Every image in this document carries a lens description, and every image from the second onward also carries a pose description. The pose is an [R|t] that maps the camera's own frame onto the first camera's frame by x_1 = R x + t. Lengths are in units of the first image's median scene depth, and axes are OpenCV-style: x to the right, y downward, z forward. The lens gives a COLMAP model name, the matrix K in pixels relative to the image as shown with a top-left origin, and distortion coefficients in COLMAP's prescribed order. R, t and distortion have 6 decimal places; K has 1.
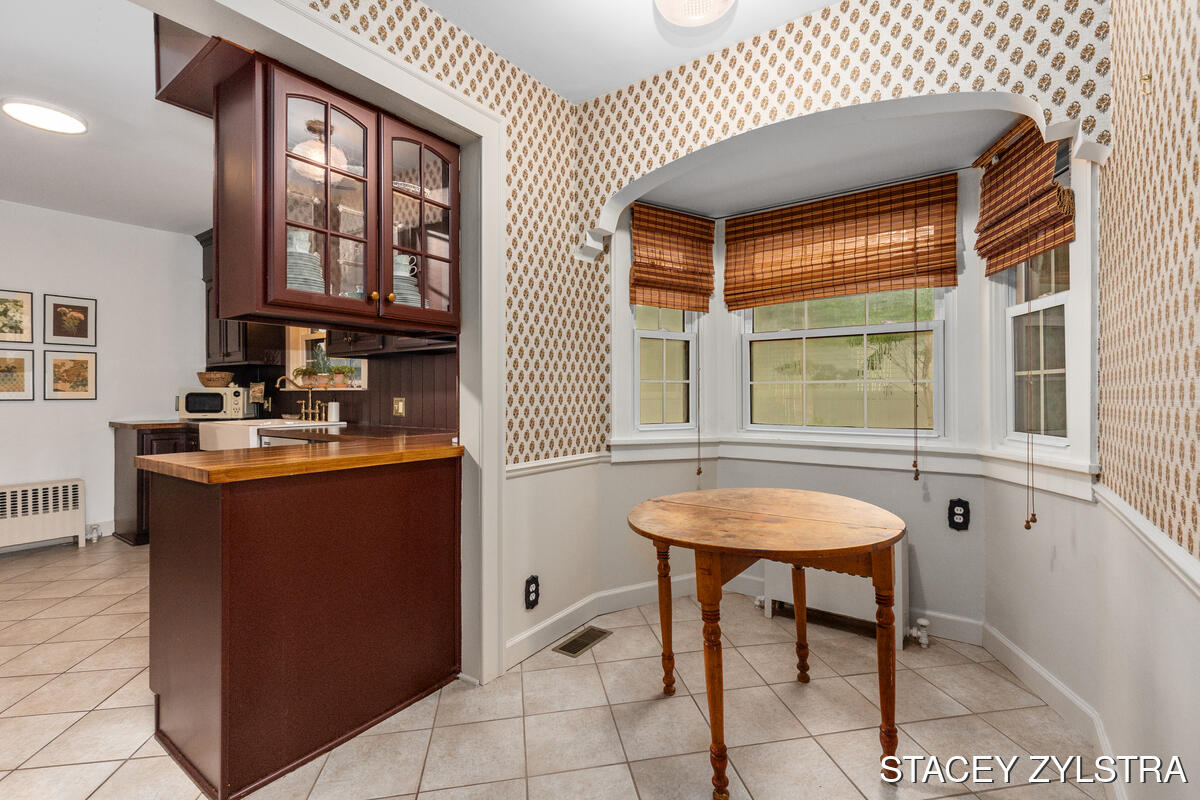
lens RADIAL K [[545.5, 0, 613.7], [0, 545.5, 395.4], [0, 0, 1]] dist [-0.001098, -0.000517]
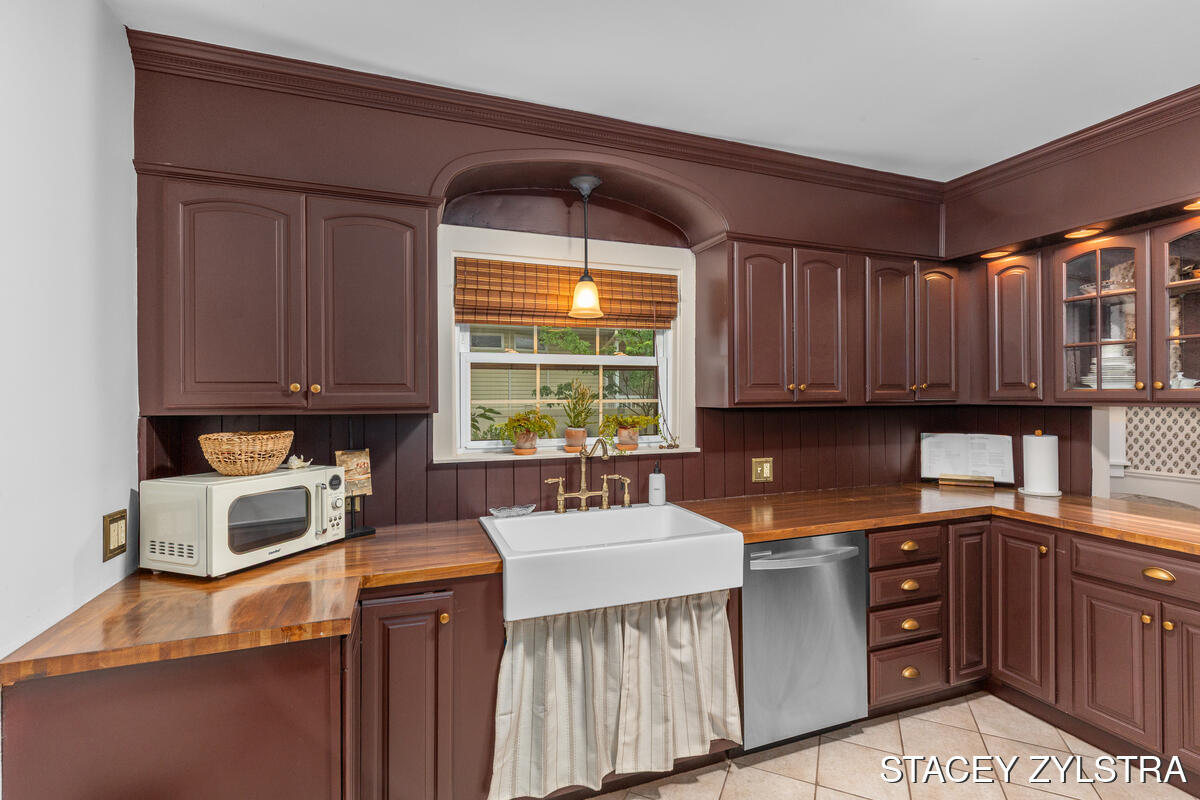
lens RADIAL K [[538.6, 0, 600.2], [0, 538.6, 391.1], [0, 0, 1]] dist [-0.000347, -0.000519]
pose [[0.565104, 0.000060, 0.825019, -1.047157], [0.006611, 0.999968, -0.004601, -0.078697], [-0.824993, 0.008054, 0.565086, 0.713994]]
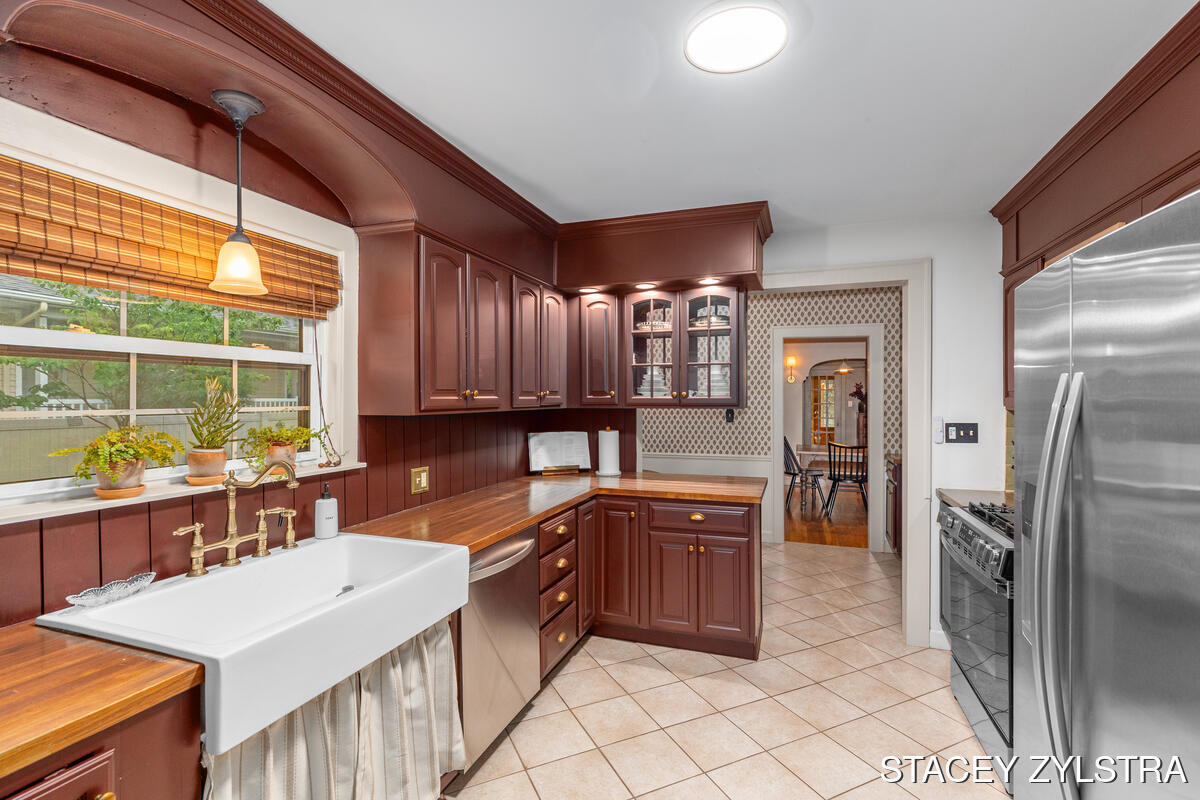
lens RADIAL K [[545.5, 0, 613.7], [0, 545.5, 395.4], [0, 0, 1]] dist [-0.001098, -0.000517]
pose [[-0.278938, -0.000850, 0.960309, -1.059578], [-0.000328, 1.000000, 0.000790, -0.082507], [-0.960309, -0.000095, -0.278938, 0.891066]]
